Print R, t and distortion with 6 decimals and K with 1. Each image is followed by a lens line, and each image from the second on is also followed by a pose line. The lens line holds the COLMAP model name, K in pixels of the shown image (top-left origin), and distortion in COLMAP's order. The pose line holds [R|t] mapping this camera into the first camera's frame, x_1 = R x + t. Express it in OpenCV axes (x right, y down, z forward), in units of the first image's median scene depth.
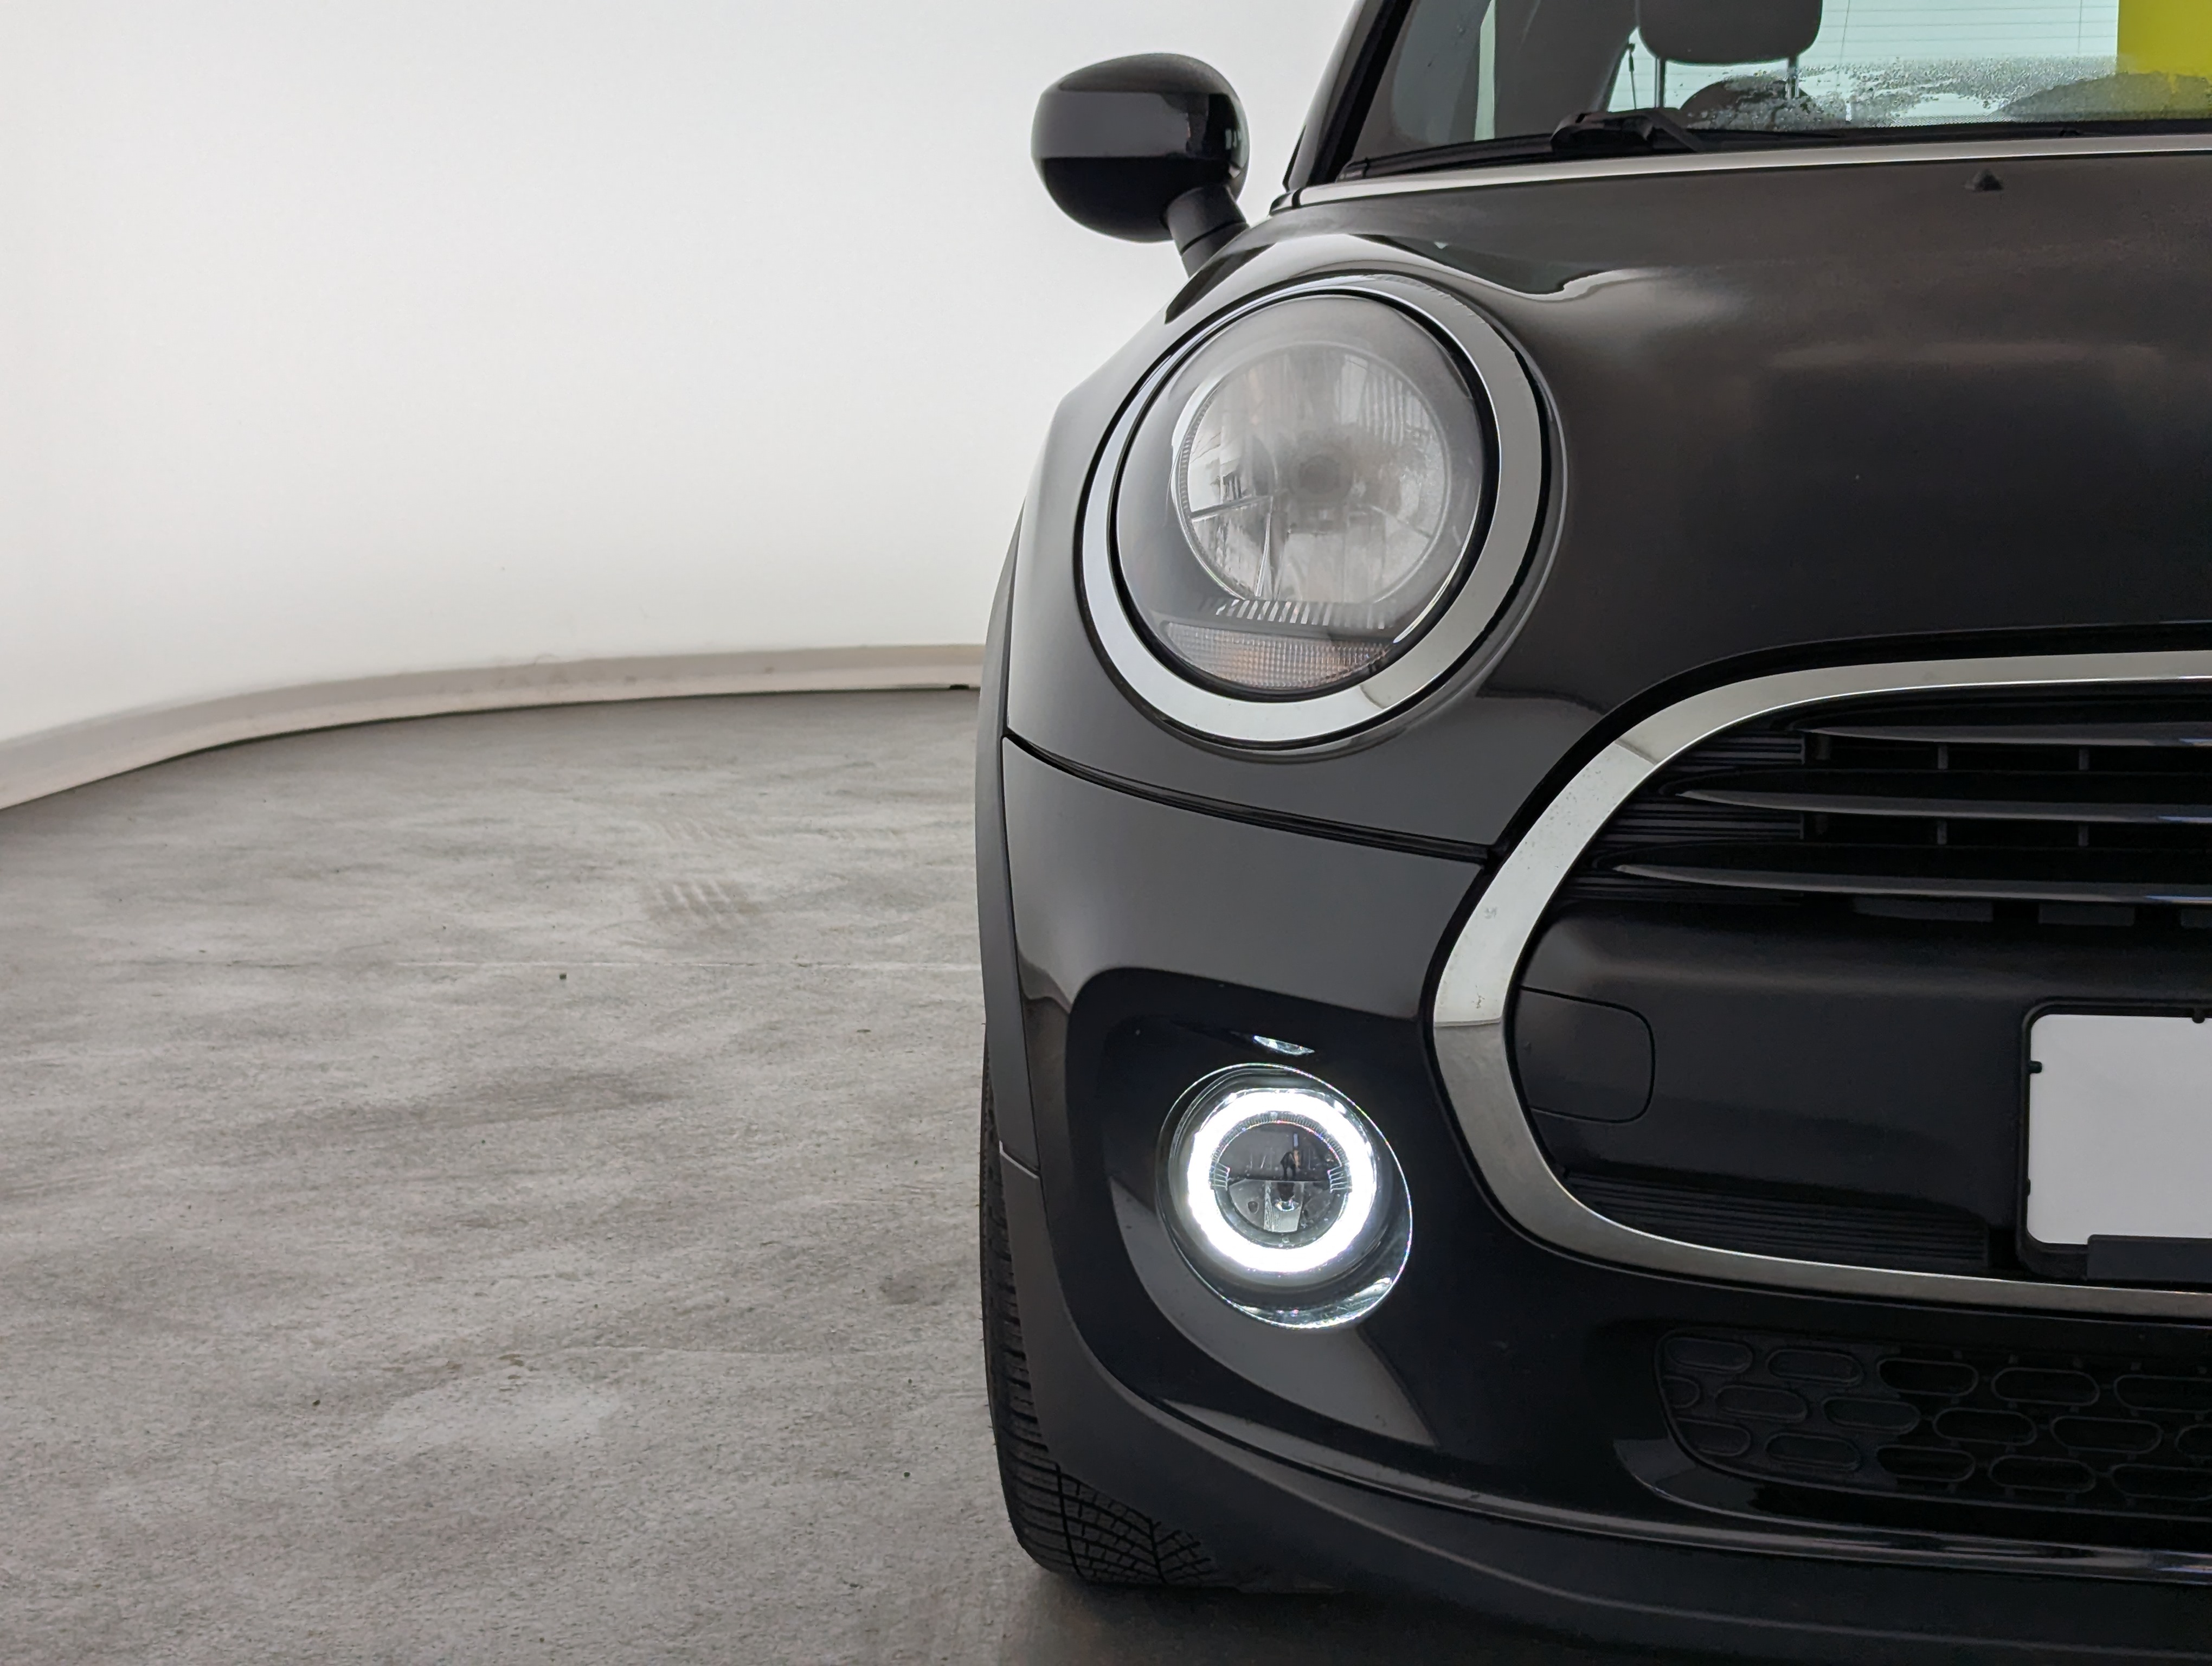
lens RADIAL K [[3872.4, 0, 1106.0], [0, 3872.4, 833.0], [0, 0, 1]] dist [0.195184, -1.084740]
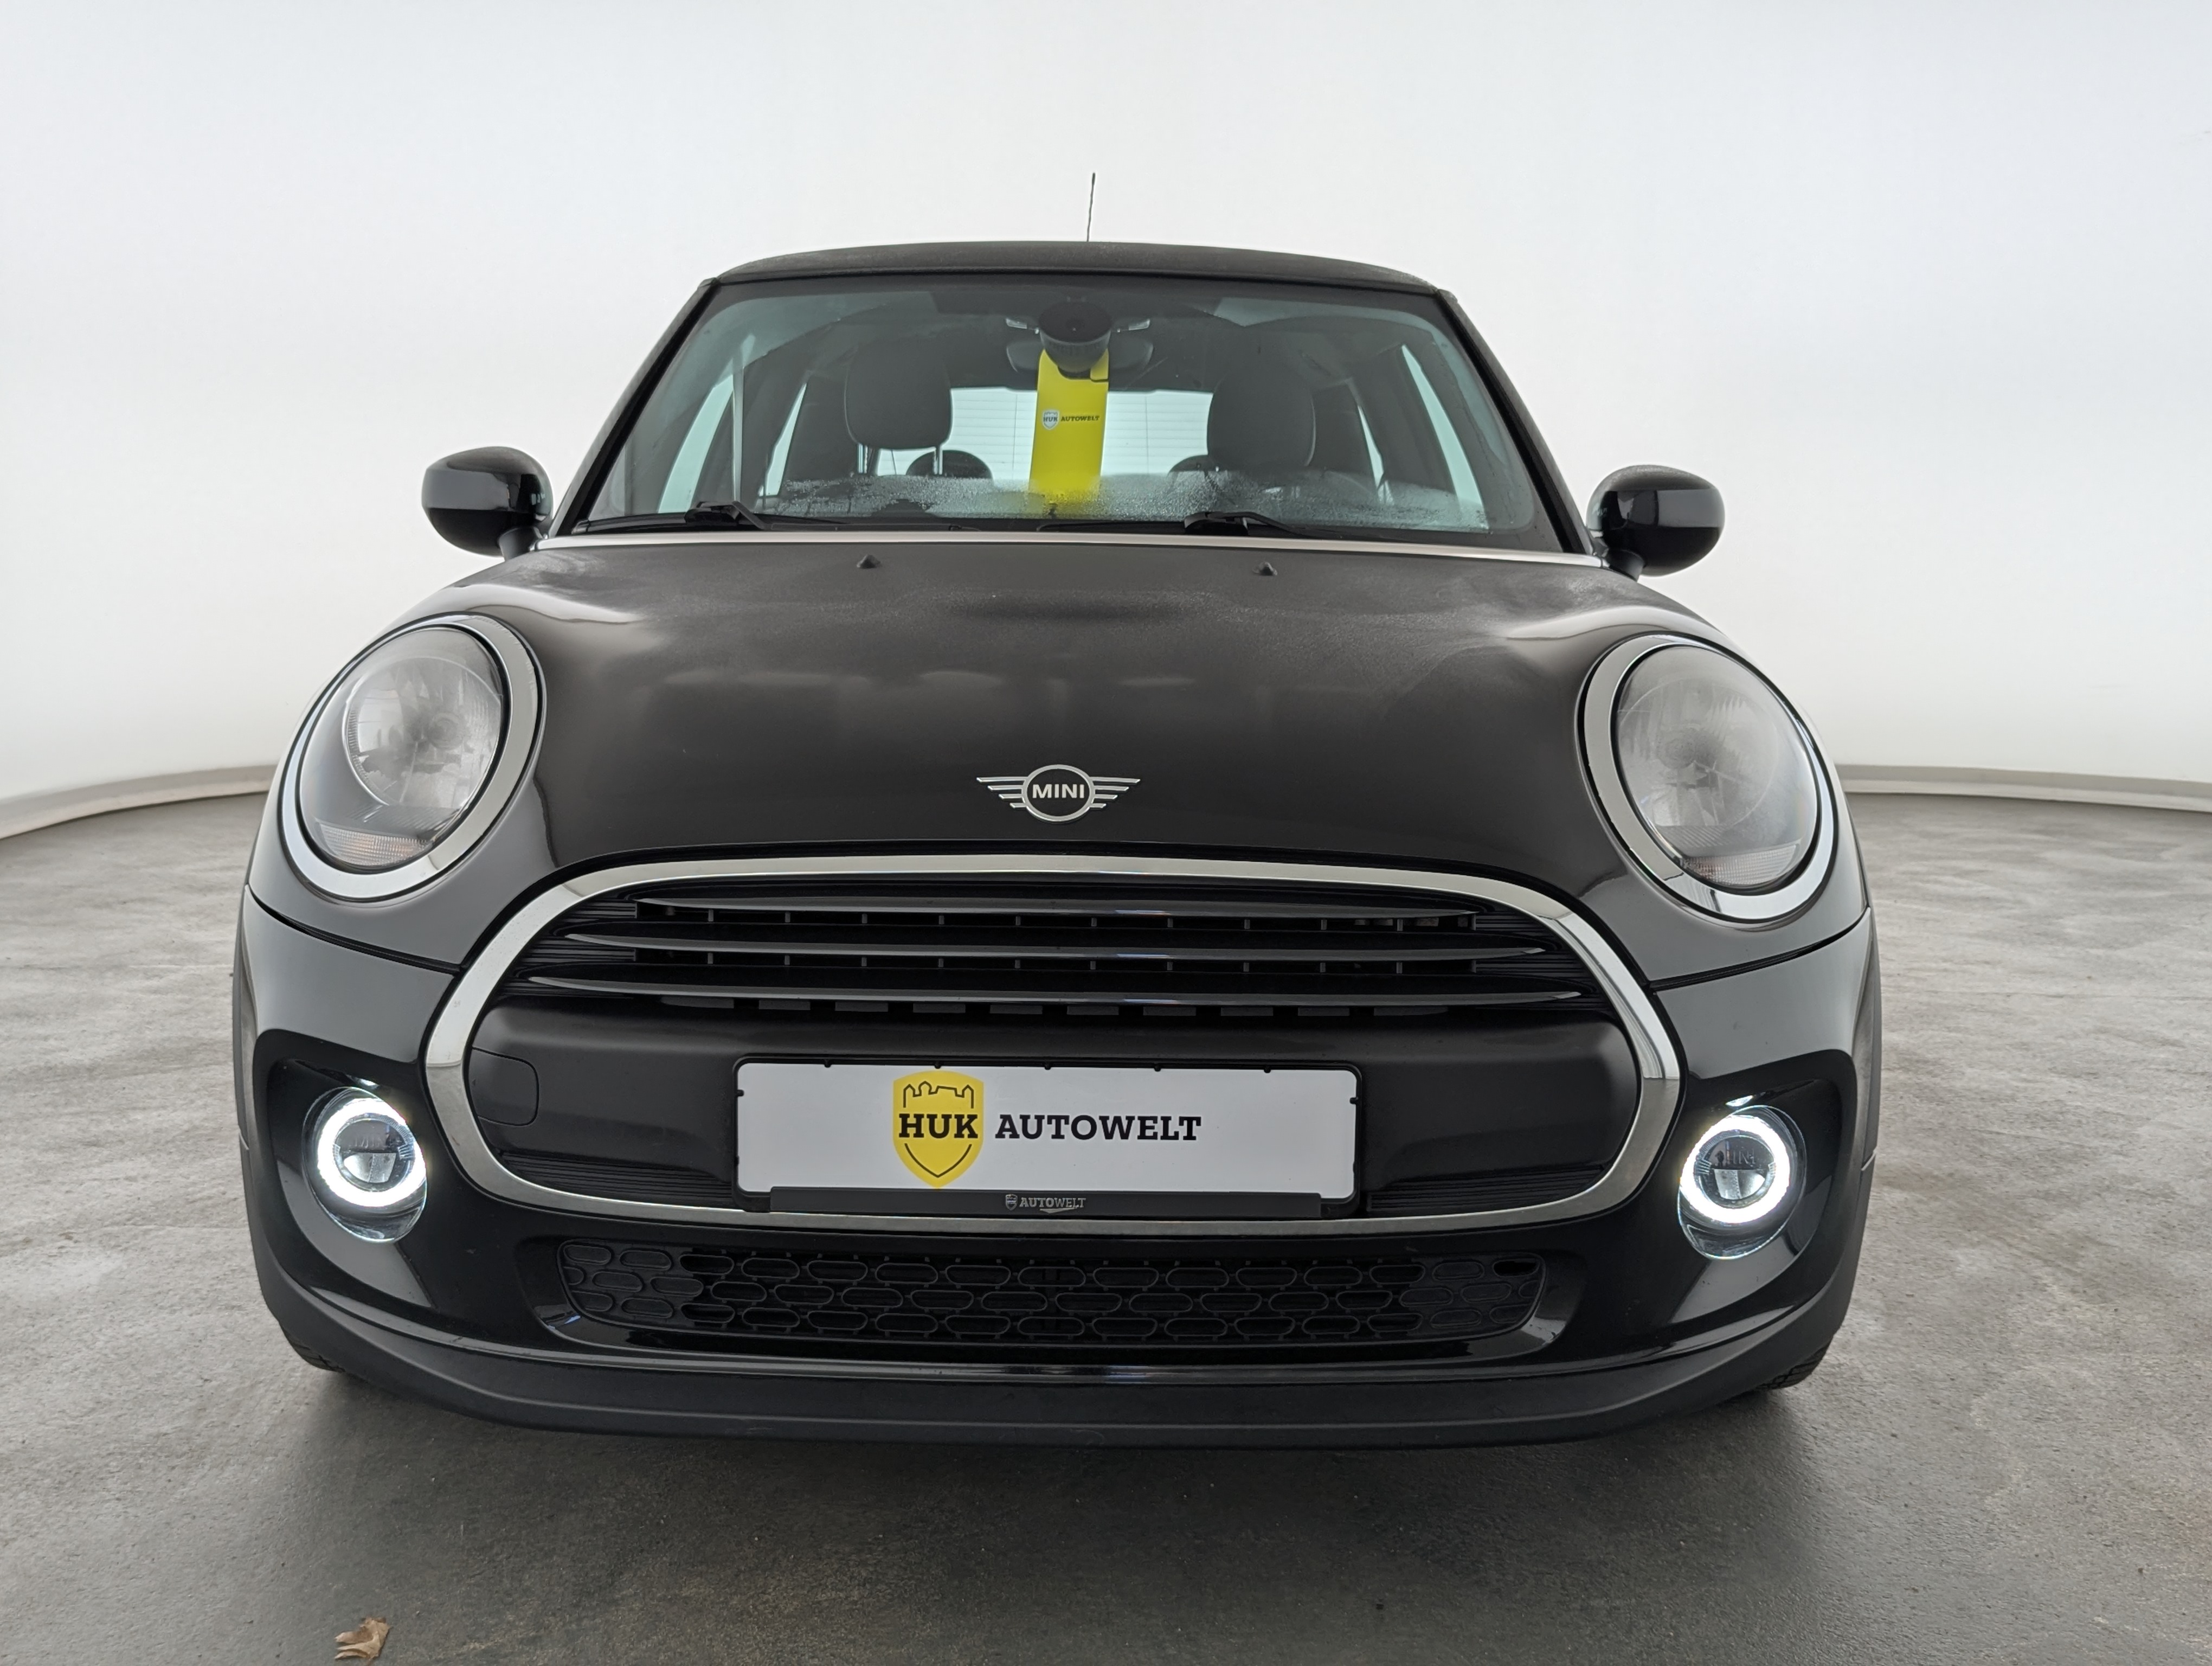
lens RADIAL K [[2321.3, 0, 1106.0], [0, 2321.3, 833.0], [0, 0, 1]] dist [0.020623, -0.017628]
pose [[0.987759, 0.002744, 0.155962, 0.161181], [-0.001426, 0.999962, -0.008560, -0.033881], [-0.155979, 0.008233, 0.987726, -0.049421]]
